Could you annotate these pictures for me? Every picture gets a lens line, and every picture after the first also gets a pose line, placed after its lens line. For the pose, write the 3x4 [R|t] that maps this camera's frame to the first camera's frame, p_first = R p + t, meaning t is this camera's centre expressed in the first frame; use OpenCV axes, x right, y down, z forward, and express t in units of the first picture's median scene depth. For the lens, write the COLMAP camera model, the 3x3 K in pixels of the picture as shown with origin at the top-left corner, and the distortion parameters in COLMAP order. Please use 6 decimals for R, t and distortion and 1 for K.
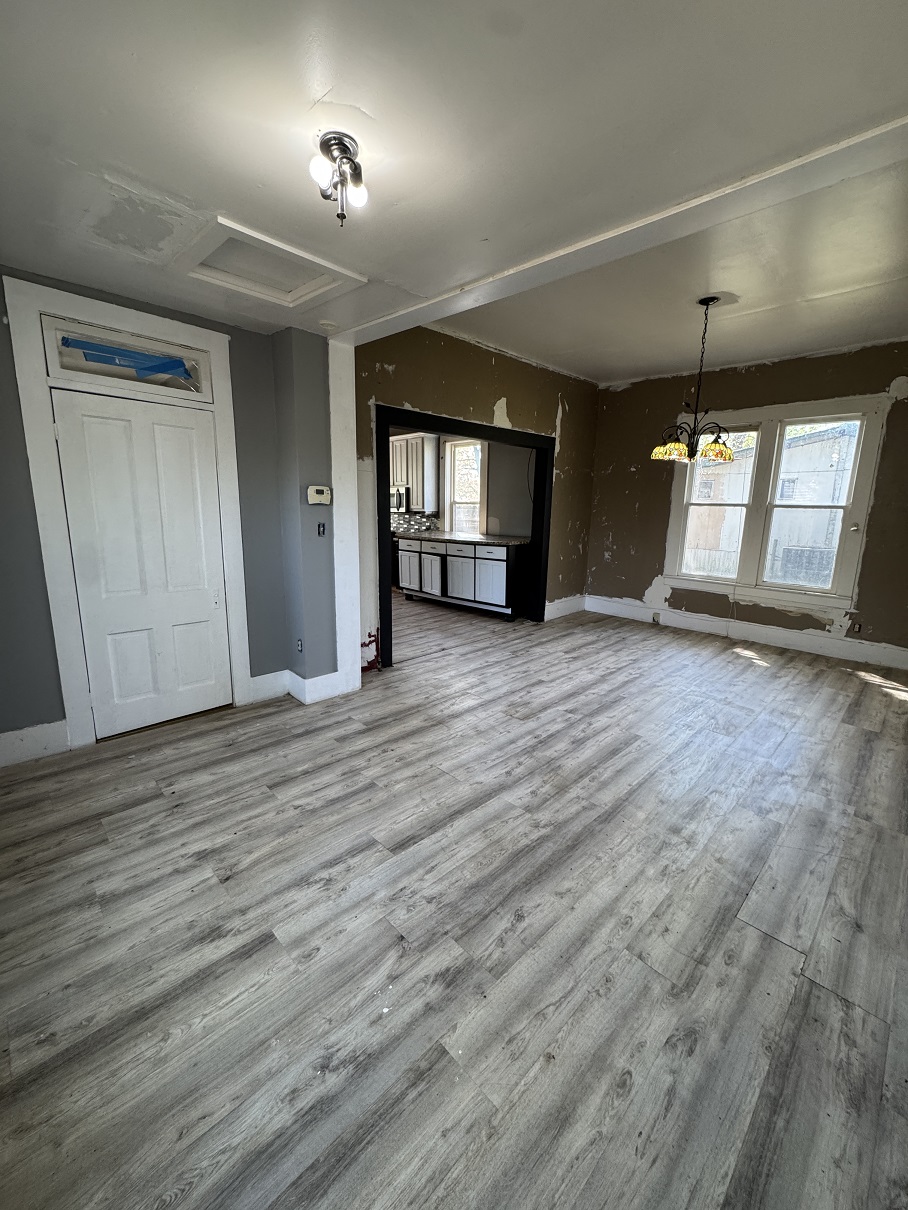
lens RADIAL K [[483.6, 0, 454.0], [0, 483.6, 605.0], [0, 0, 1]] dist [-0.002141, -0.000314]
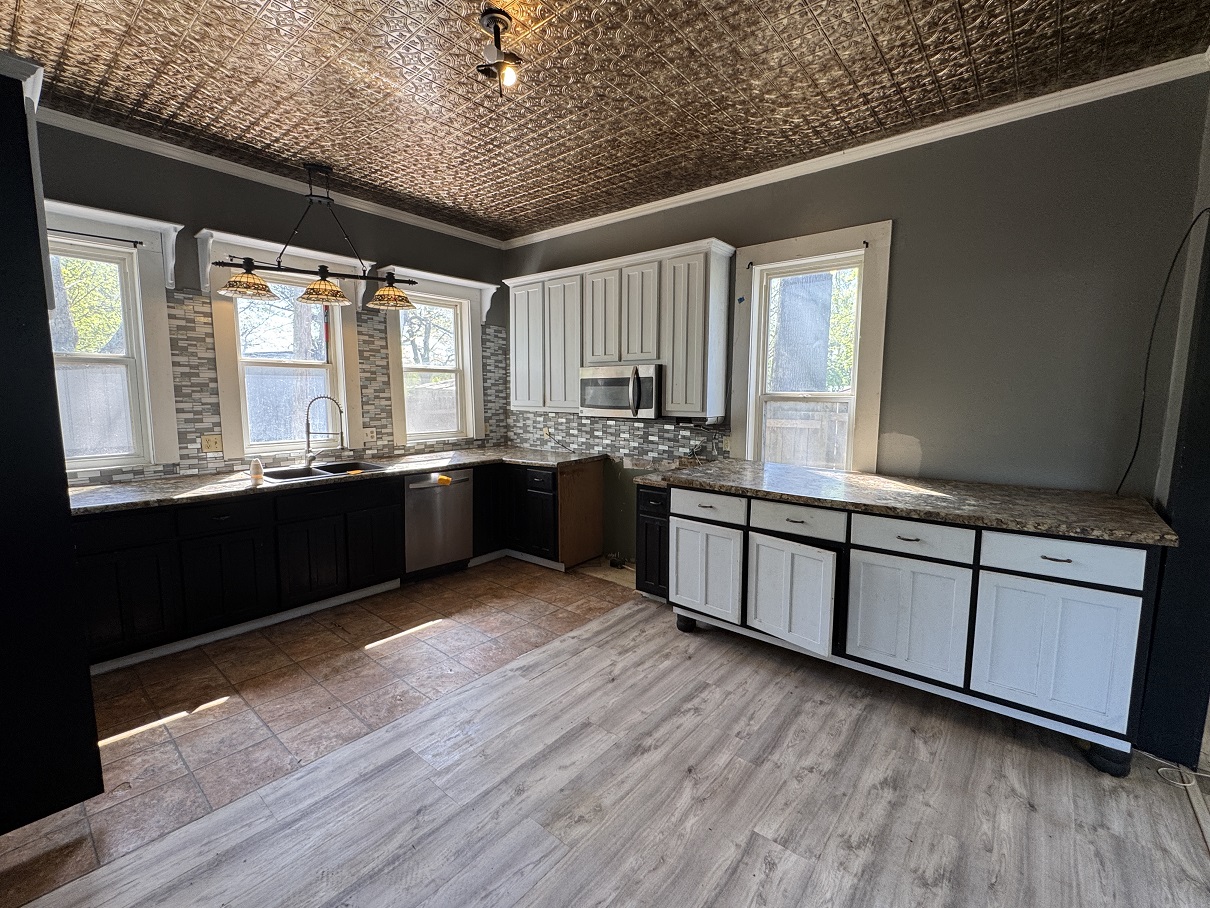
lens RADIAL K [[527.2, 0, 605.0], [0, 527.2, 454.0], [0, 0, 1]] dist [-0.003832, -0.000347]
pose [[0.995420, -0.017352, 0.094005, -0.293218], [0.025157, 0.996275, -0.082485, -0.181348], [-0.092224, 0.084473, 0.992149, 0.784839]]
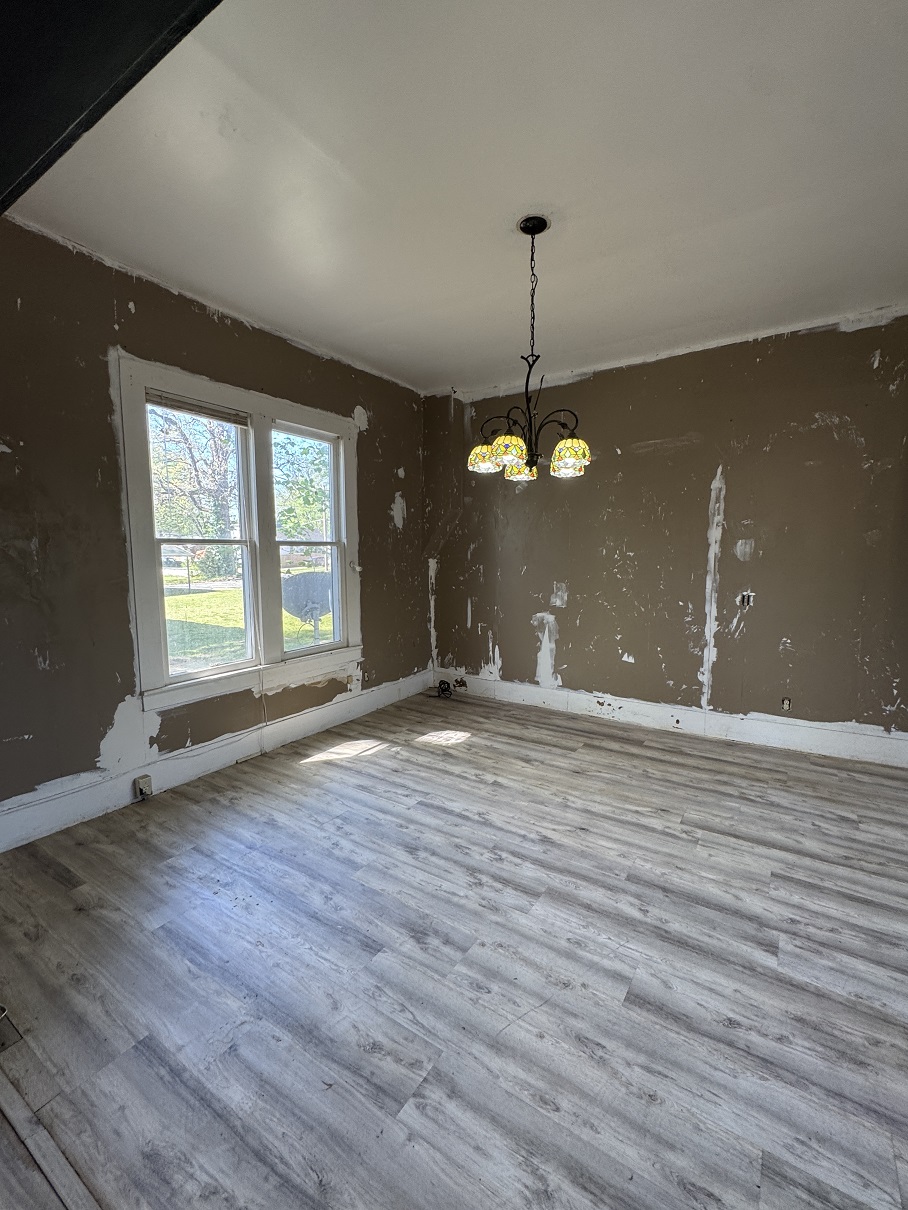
lens RADIAL K [[527.2, 0, 454.0], [0, 527.2, 605.0], [0, 0, 1]] dist [-0.003832, -0.000347]
pose [[-0.209062, -0.117852, 0.970775, -0.123216], [0.201382, 0.966245, 0.160671, -0.189247], [-0.956942, 0.229087, -0.178272, 0.908924]]
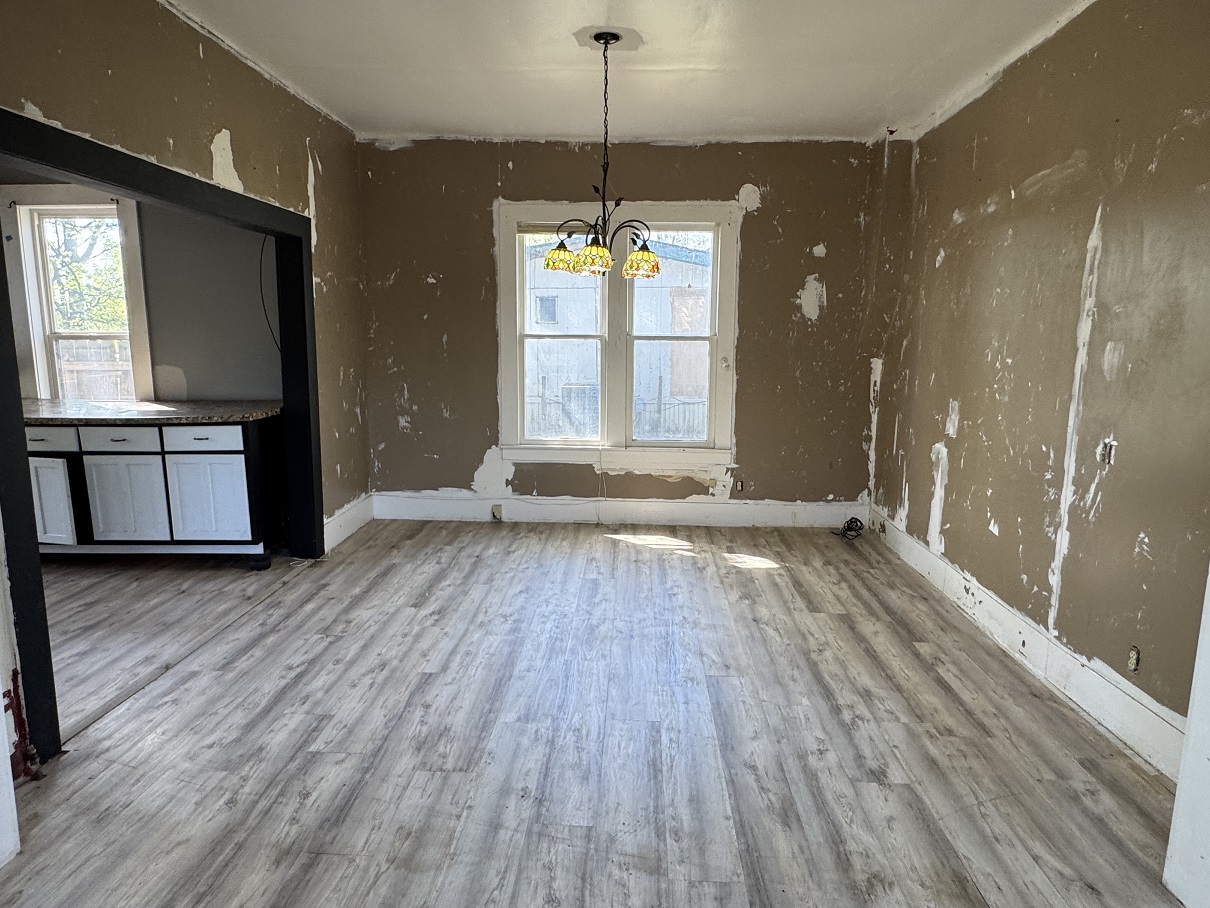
lens RADIAL K [[752.9, 0, 601.4], [0, 752.9, 456.7], [0, 0, 1]] dist [-0.002831, -0.000577]
pose [[0.735676, -0.120561, 0.666518, -0.159910], [0.143895, 0.989388, 0.020136, -0.055265], [-0.661873, 0.081095, 0.745217, 0.190156]]
